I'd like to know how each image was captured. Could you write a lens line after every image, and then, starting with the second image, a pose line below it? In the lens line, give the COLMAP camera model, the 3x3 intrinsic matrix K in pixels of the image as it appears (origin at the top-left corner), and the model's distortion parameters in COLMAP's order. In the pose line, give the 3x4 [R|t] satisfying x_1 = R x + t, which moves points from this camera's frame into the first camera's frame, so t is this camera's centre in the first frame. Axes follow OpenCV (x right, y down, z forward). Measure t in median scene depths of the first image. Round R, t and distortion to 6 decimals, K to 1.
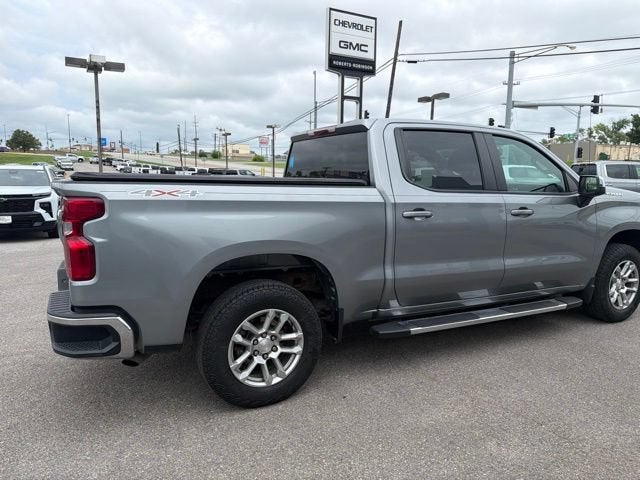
lens RADIAL K [[455.5, 0, 324.4], [0, 455.5, 238.8], [0, 0, 1]] dist [0.036286, -0.044814]
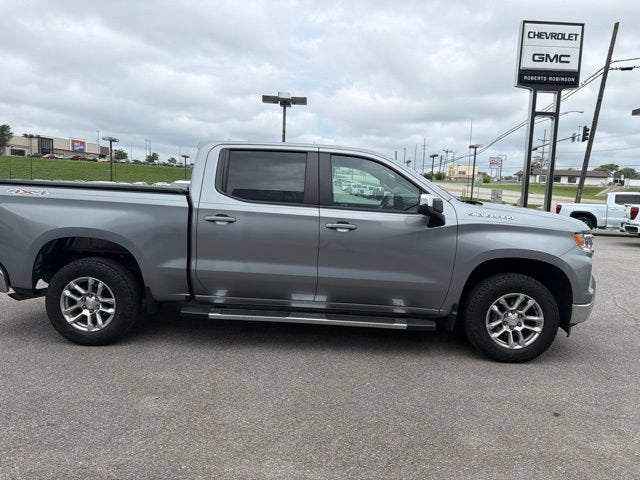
lens RADIAL K [[455.5, 0, 324.8], [0, 455.5, 242.8], [0, 0, 1]] dist [0.036286, -0.044814]
pose [[0.878230, 0.078581, -0.471739, 0.130344], [-0.096343, 0.995256, -0.013573, -0.000271], [0.468434, 0.057369, 0.881634, 0.008538]]
